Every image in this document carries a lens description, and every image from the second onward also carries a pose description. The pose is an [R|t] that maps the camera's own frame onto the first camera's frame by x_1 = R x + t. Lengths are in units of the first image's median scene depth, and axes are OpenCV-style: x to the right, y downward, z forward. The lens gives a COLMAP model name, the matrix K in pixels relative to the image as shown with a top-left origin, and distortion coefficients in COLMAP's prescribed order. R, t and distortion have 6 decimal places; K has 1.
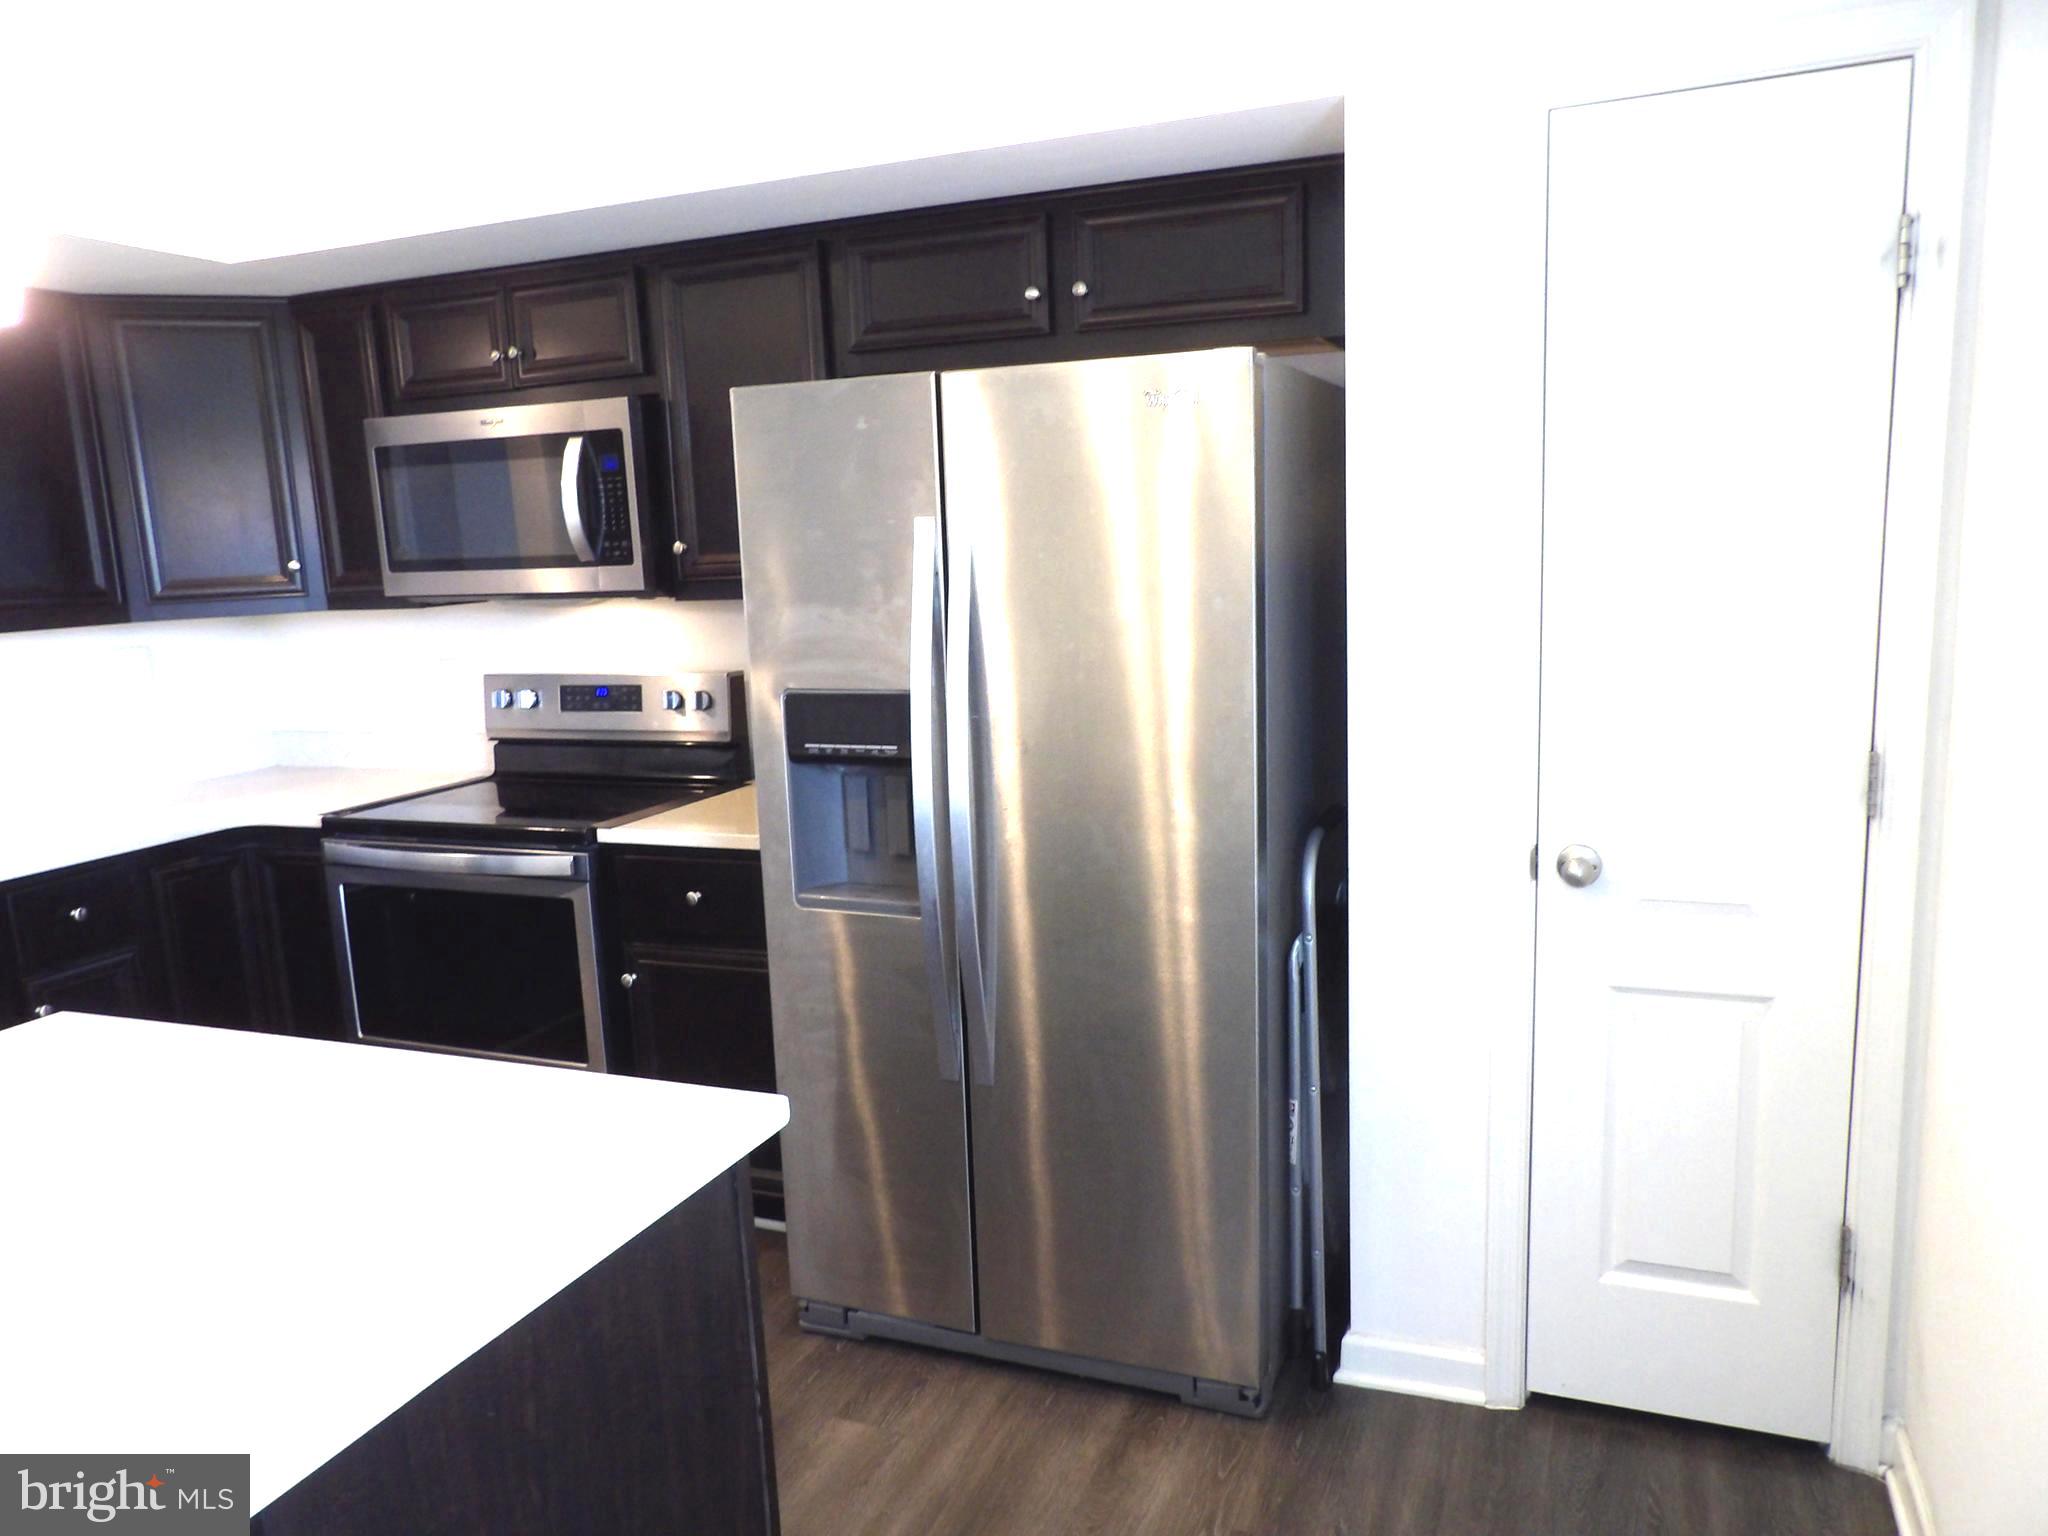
lens RADIAL K [[1453.5, 0, 1020.1], [0, 1453.5, 786.5], [0, 0, 1]] dist [-0.043958, 0.046730]
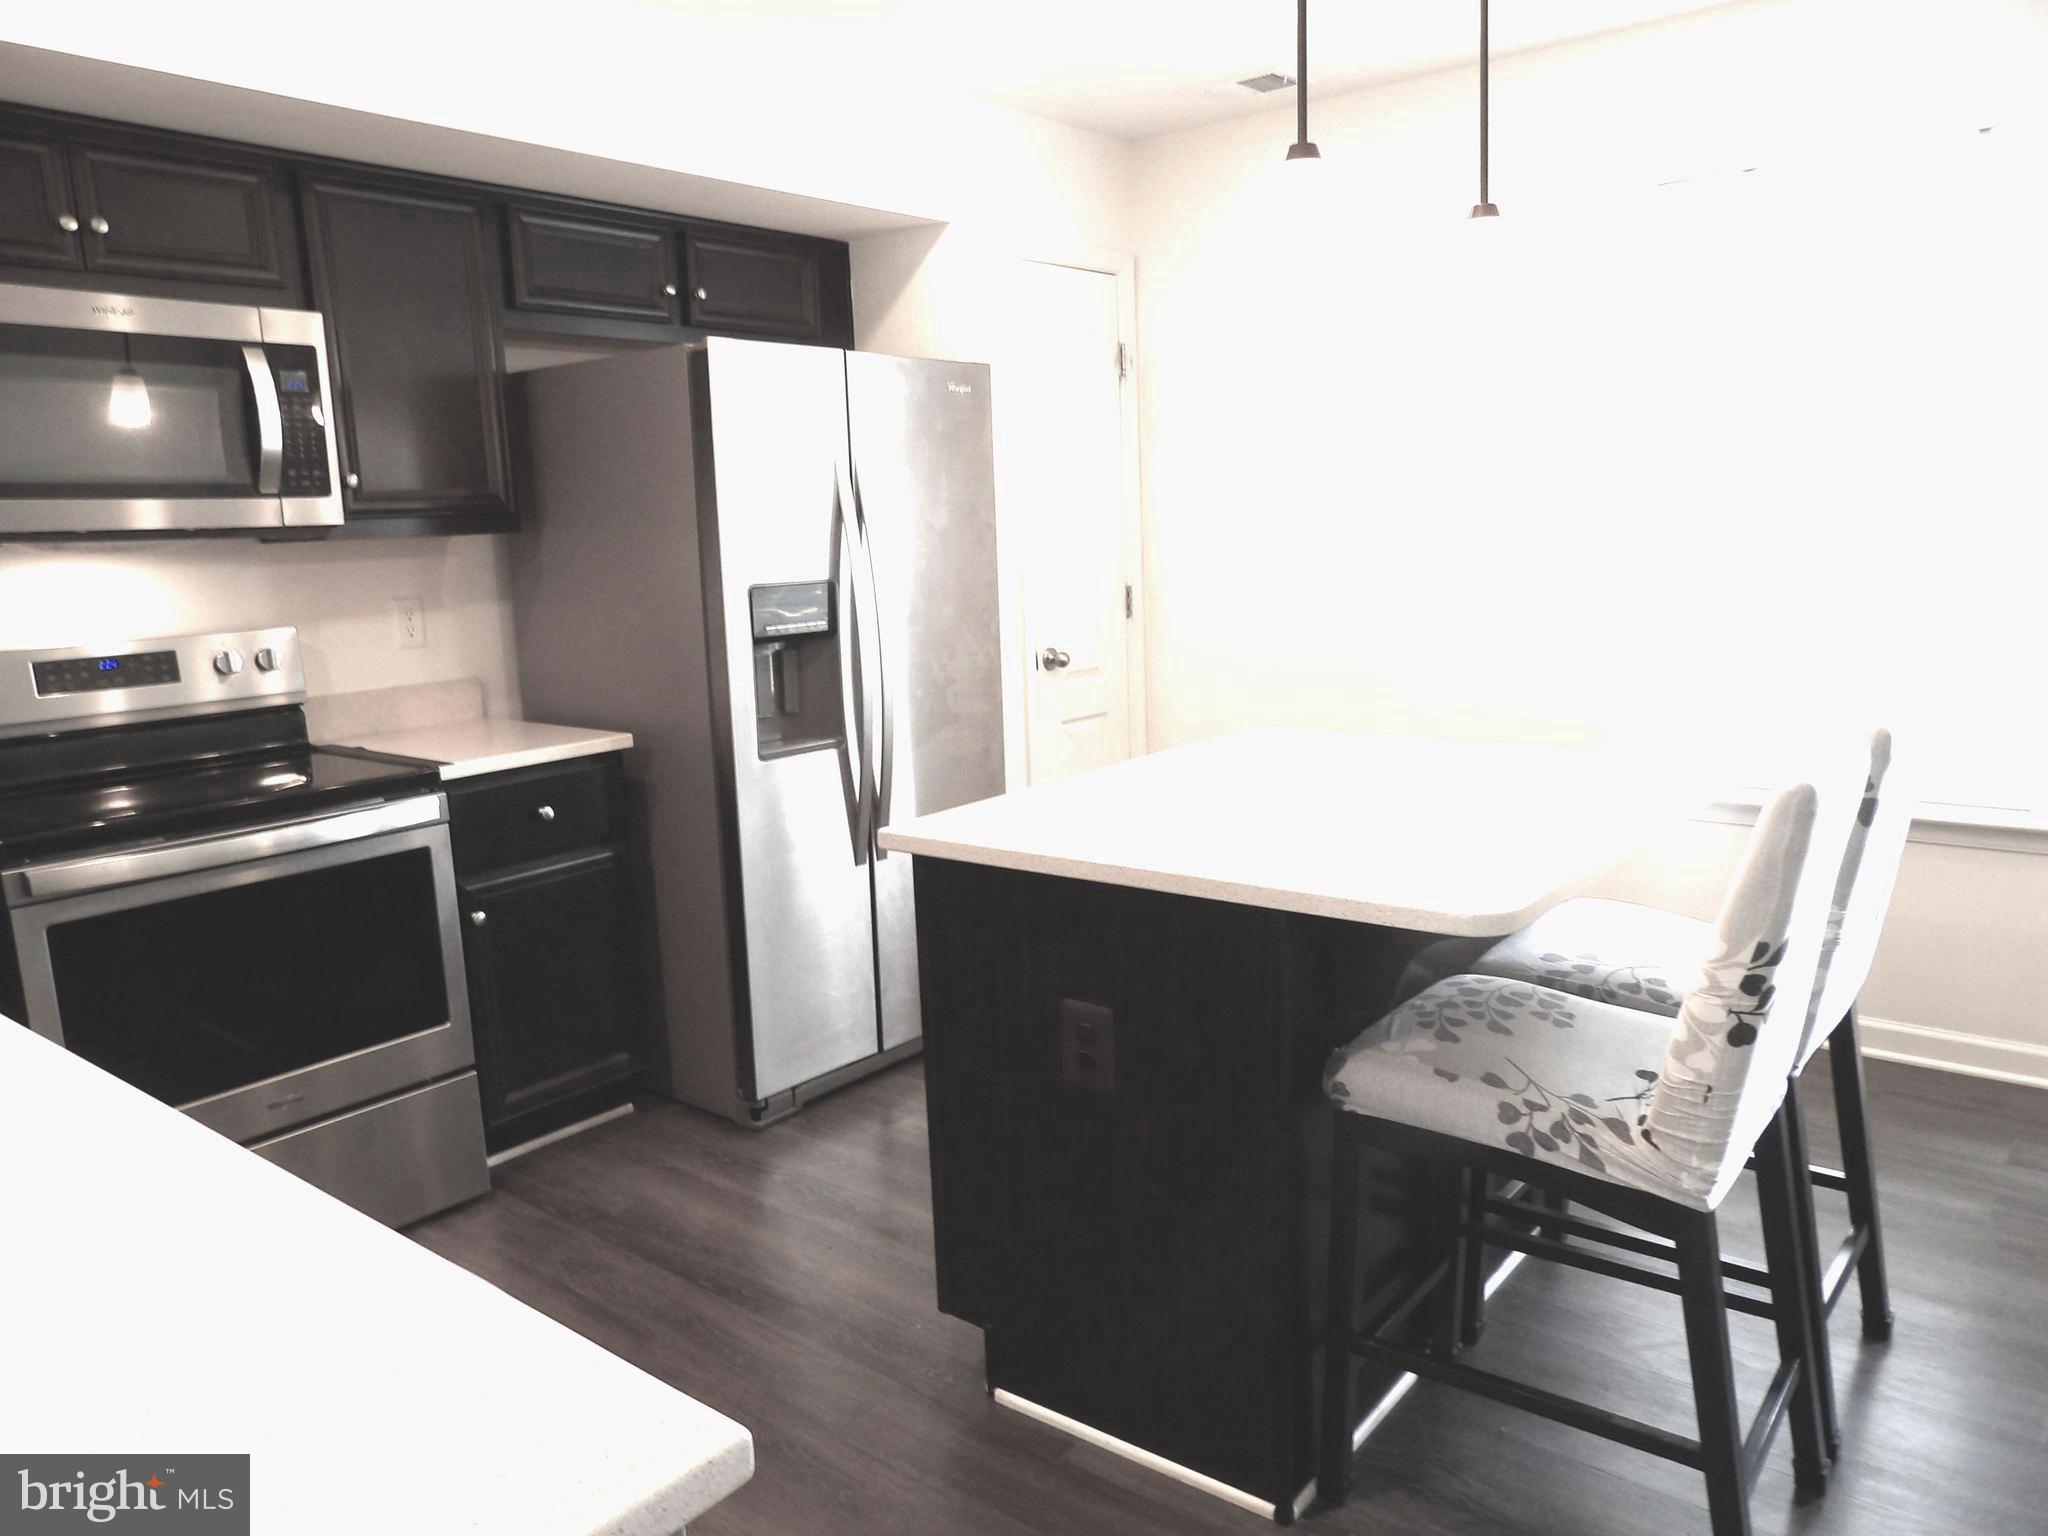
lens RADIAL K [[1453.5, 0, 1020.1], [0, 1453.5, 786.5], [0, 0, 1]] dist [-0.043958, 0.046730]
pose [[0.295494, -0.146719, 0.944011, -0.995894], [0.185918, 0.978076, 0.093817, 0.021974], [-0.937080, 0.147786, 0.316293, 0.316741]]
